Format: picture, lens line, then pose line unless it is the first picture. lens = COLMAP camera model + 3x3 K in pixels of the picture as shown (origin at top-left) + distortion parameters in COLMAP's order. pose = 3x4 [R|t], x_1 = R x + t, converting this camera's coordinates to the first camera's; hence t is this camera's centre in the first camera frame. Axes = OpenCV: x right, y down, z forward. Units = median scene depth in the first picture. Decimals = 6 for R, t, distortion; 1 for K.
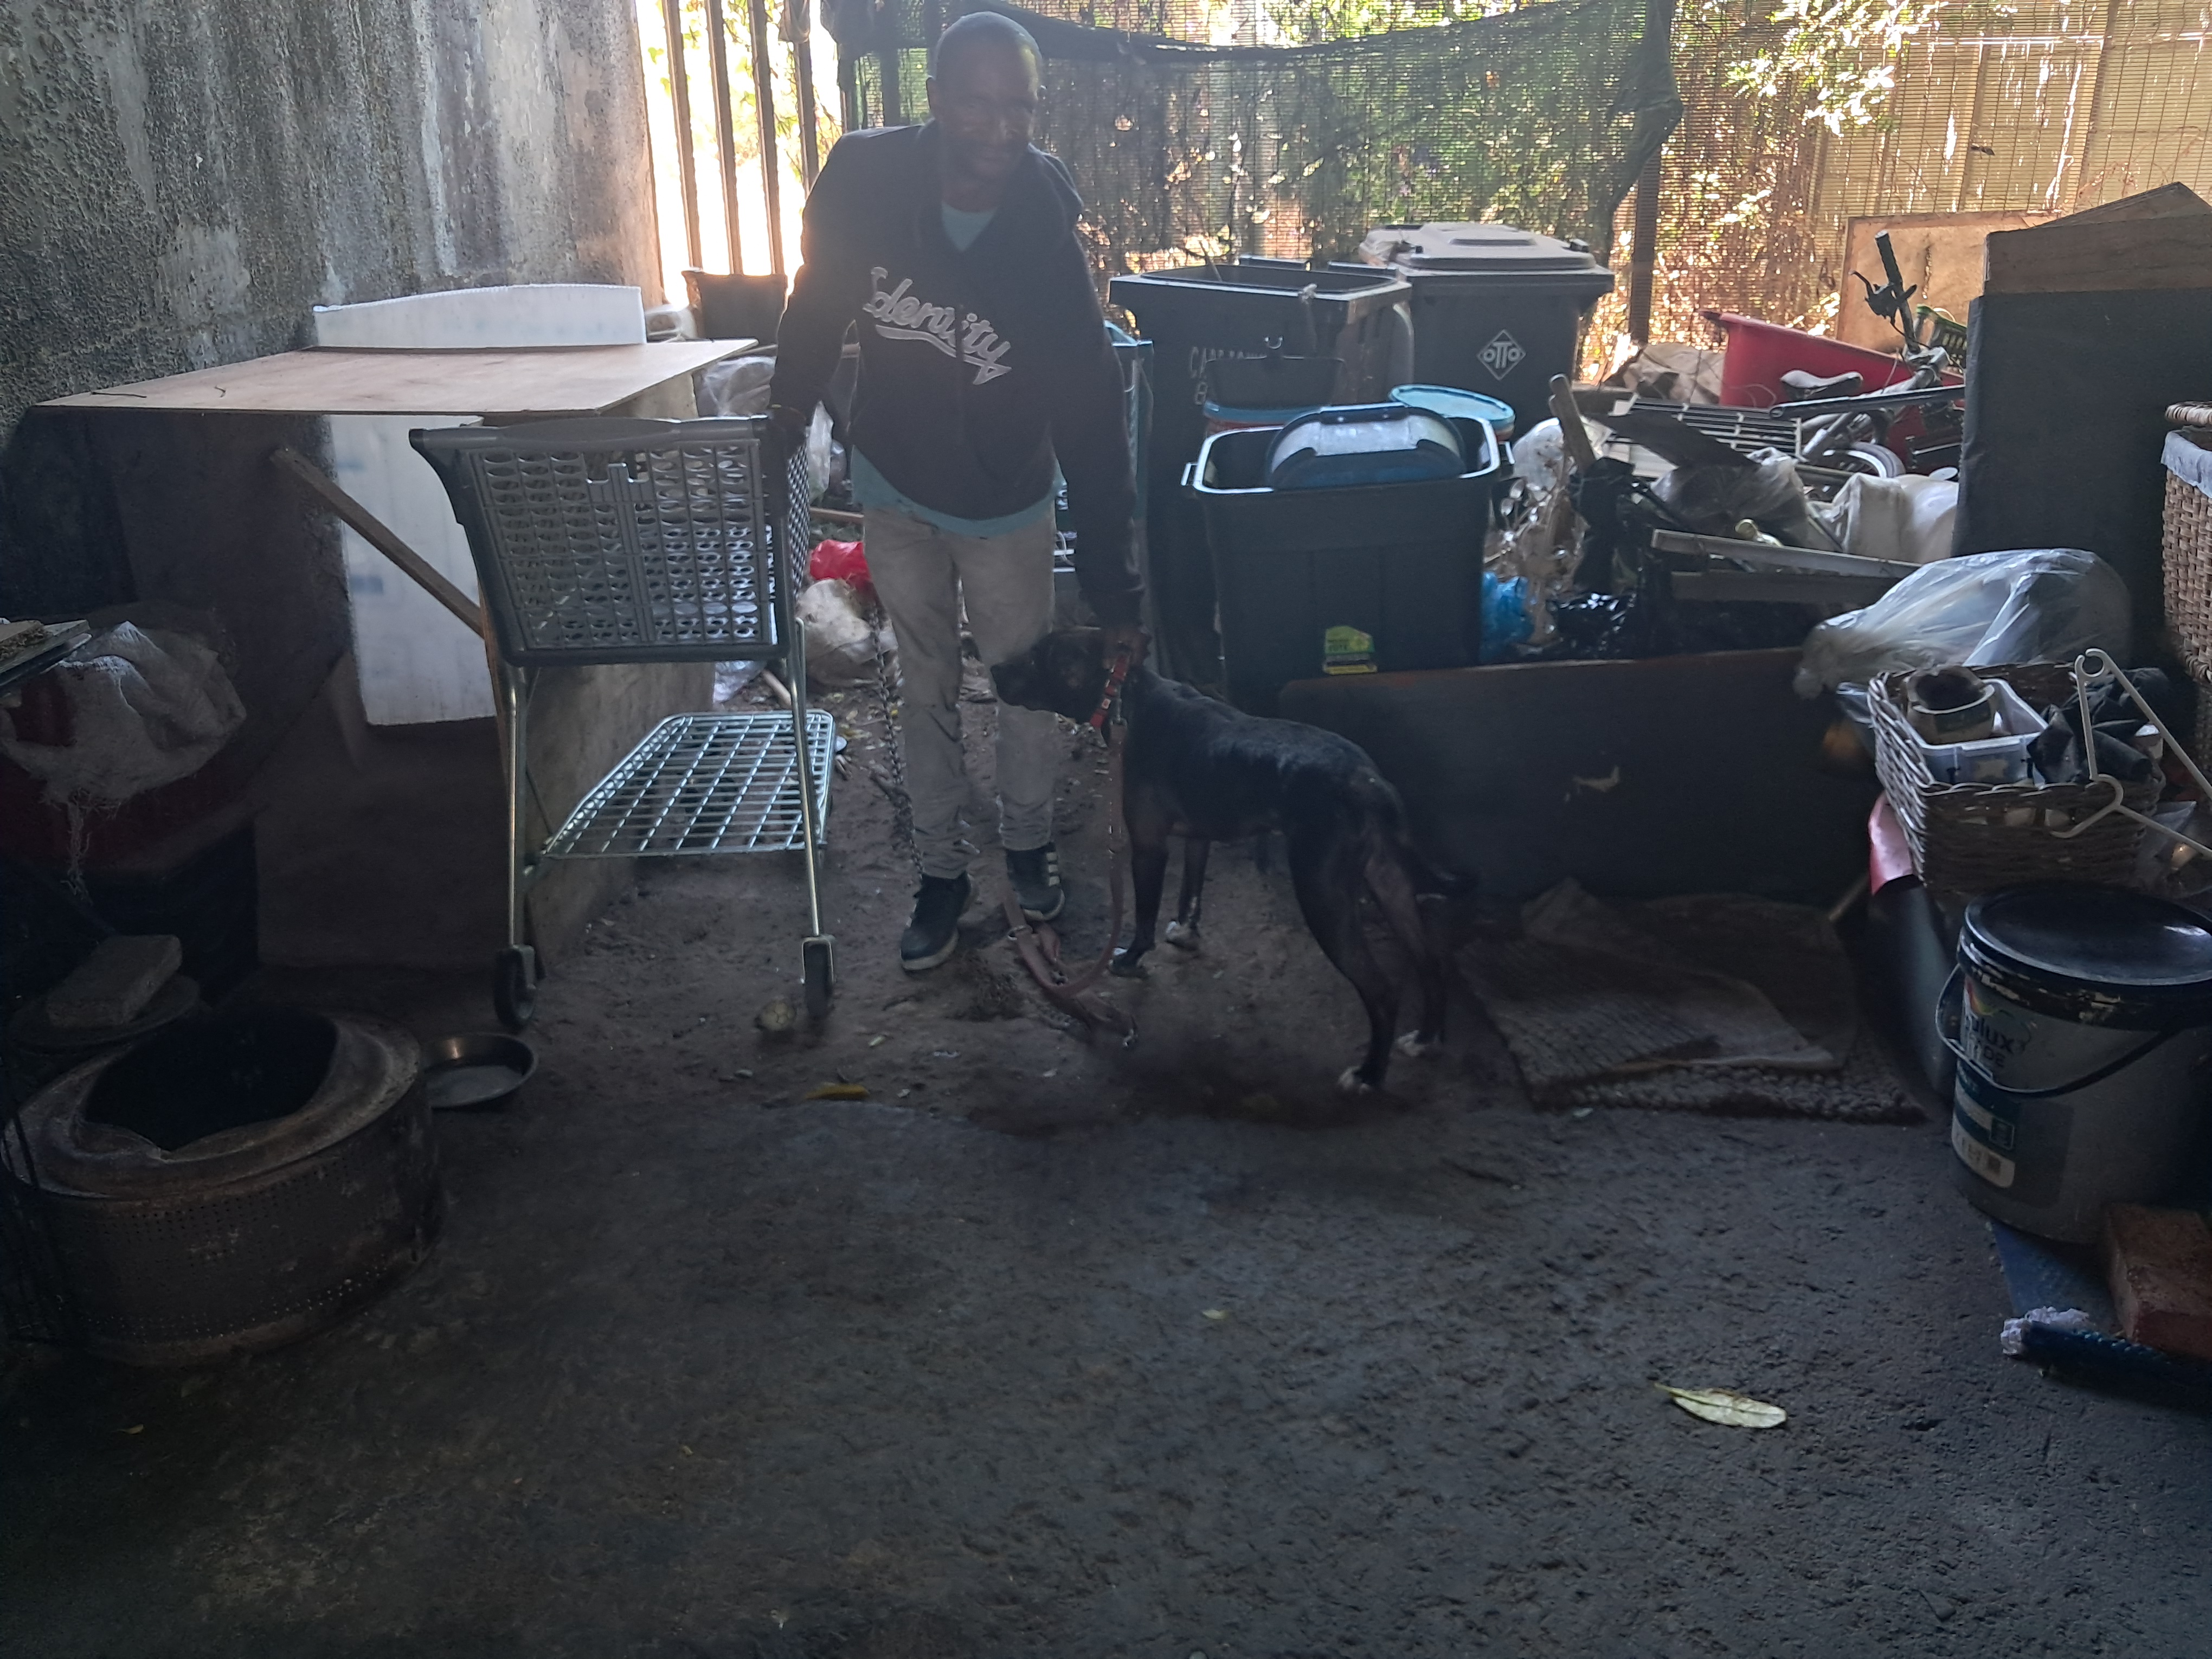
lens RADIAL K [[1745.3, 0, 1111.8], [0, 1745.3, 821.2], [0, 0, 1]] dist [0.011085, -0.014397]
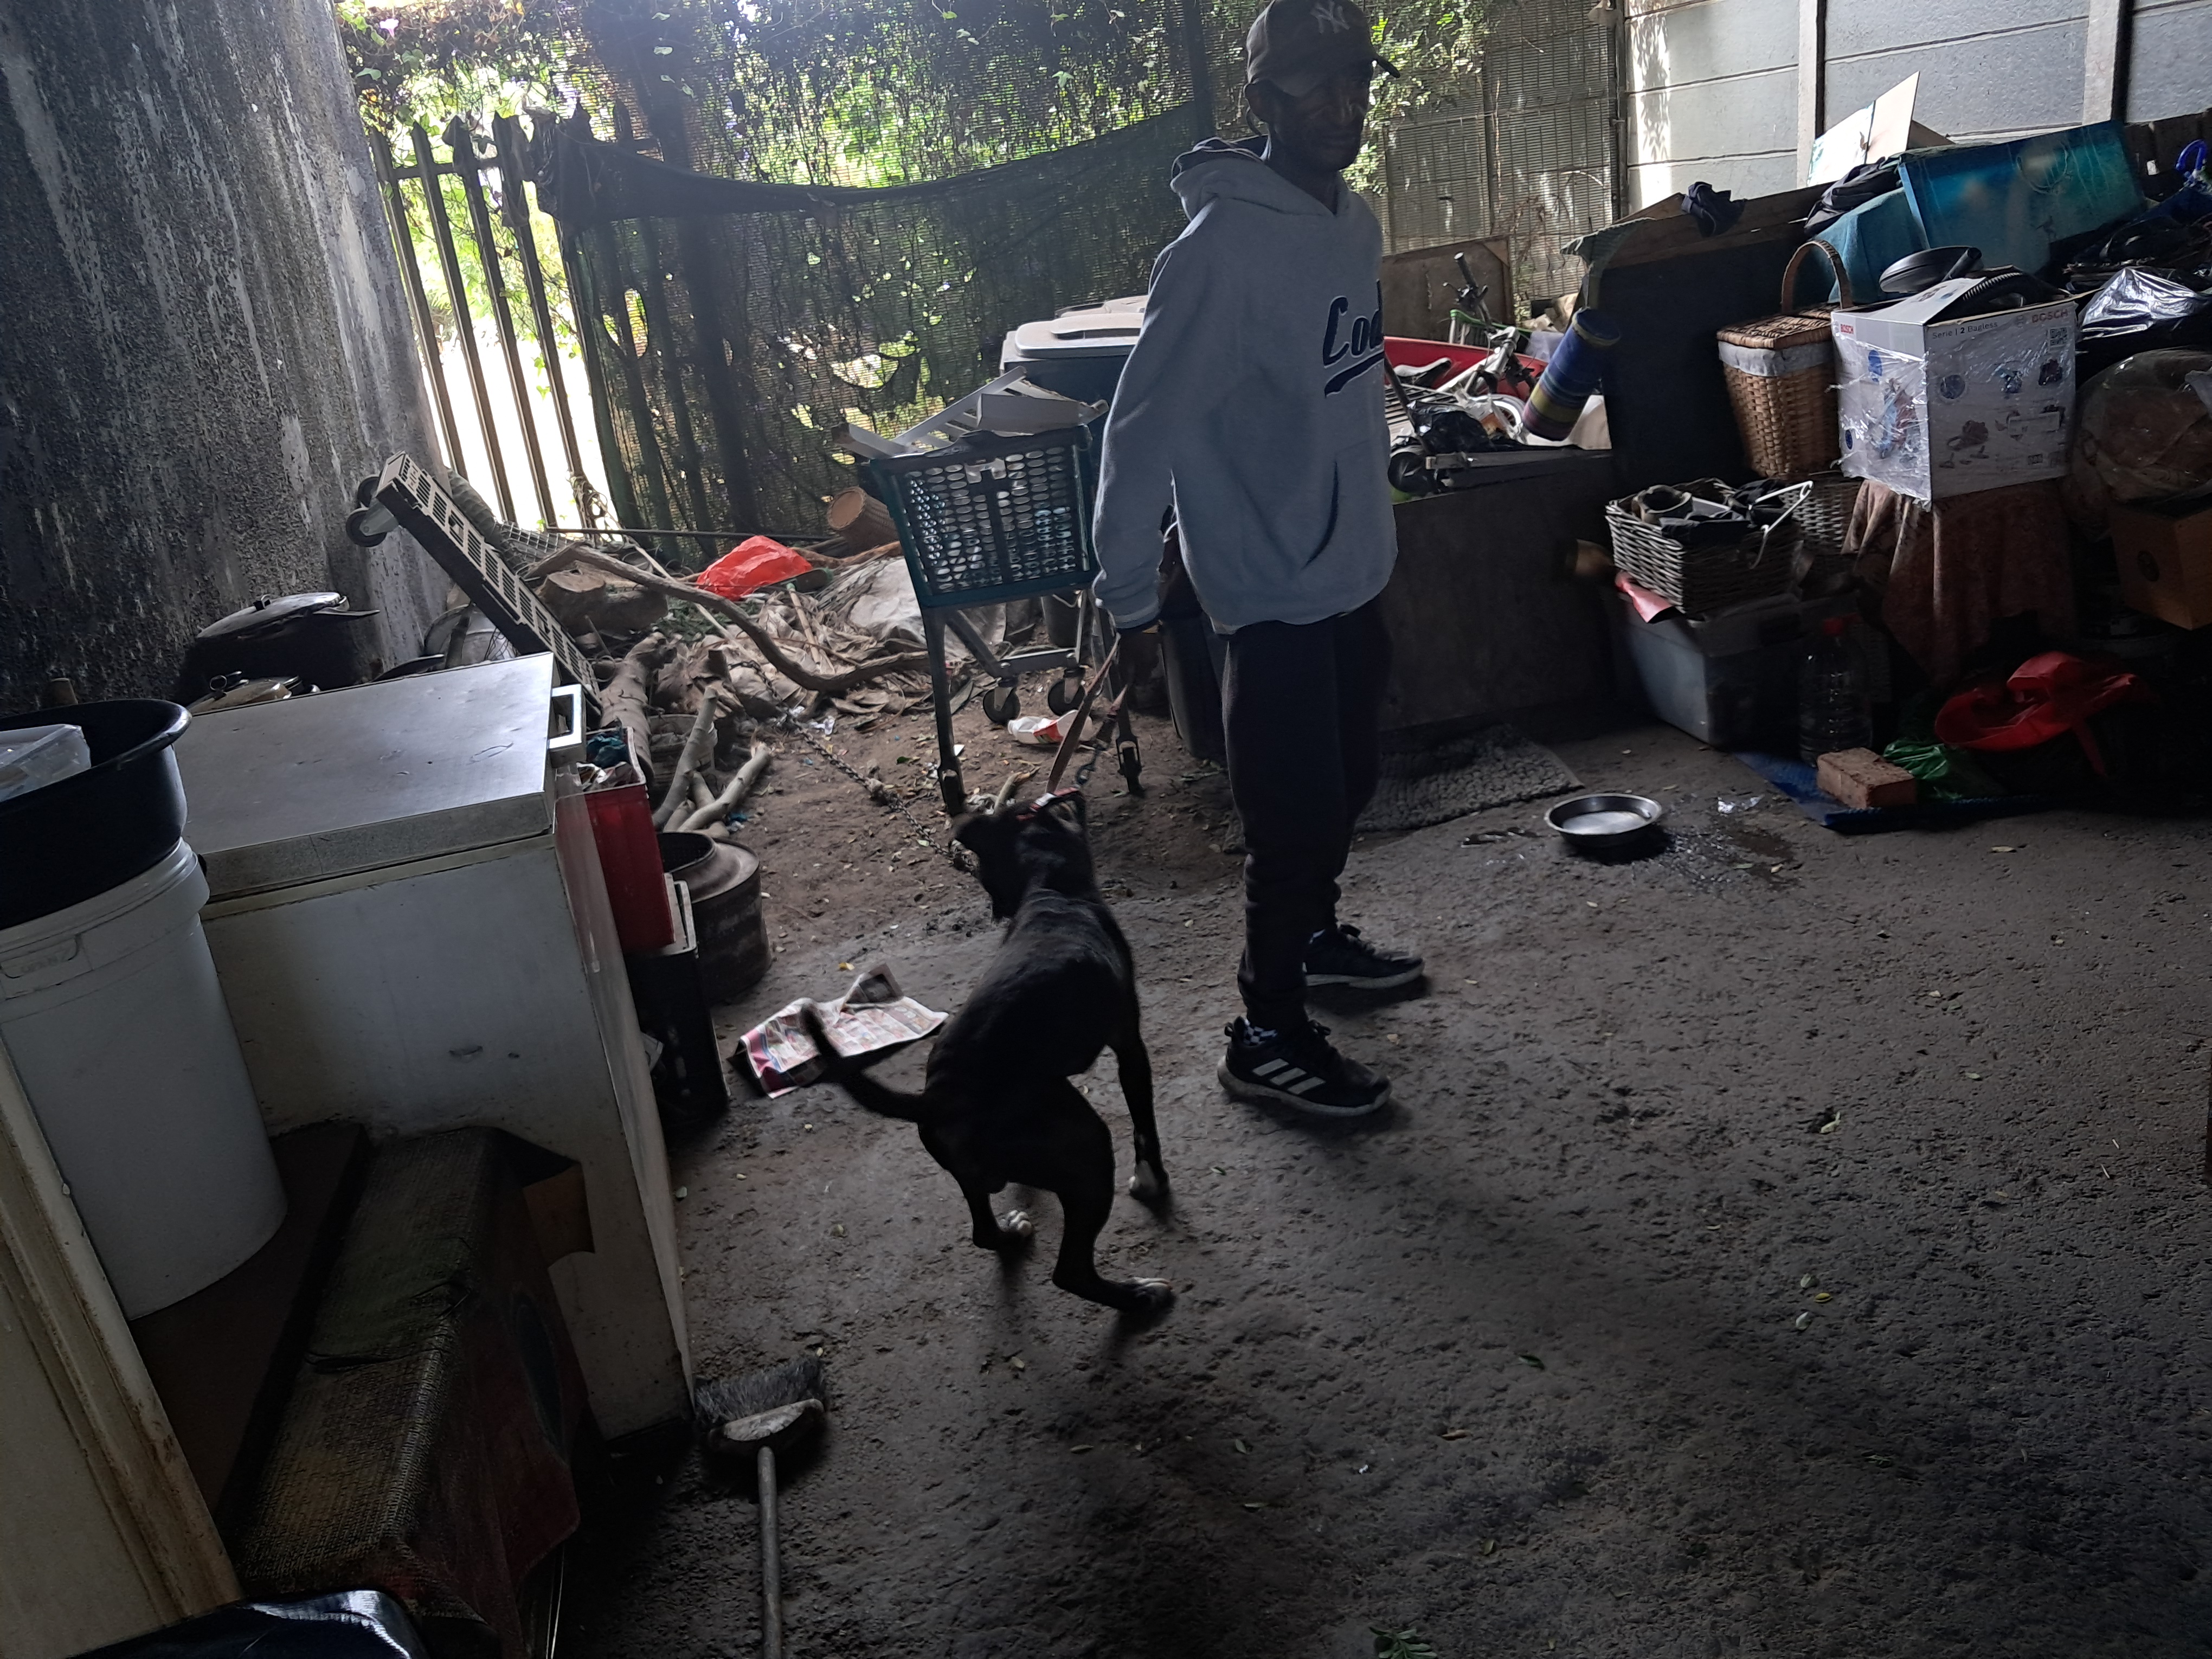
lens RADIAL K [[1745.3, 0, 1099.6], [0, 1745.3, 800.6], [0, 0, 1]] dist [0.011085, -0.014397]
pose [[0.936835, -0.209424, 0.280147, -0.426647], [0.229453, 0.972484, -0.040331, 0.116340], [-0.263992, 0.102064, 0.959110, -0.336576]]
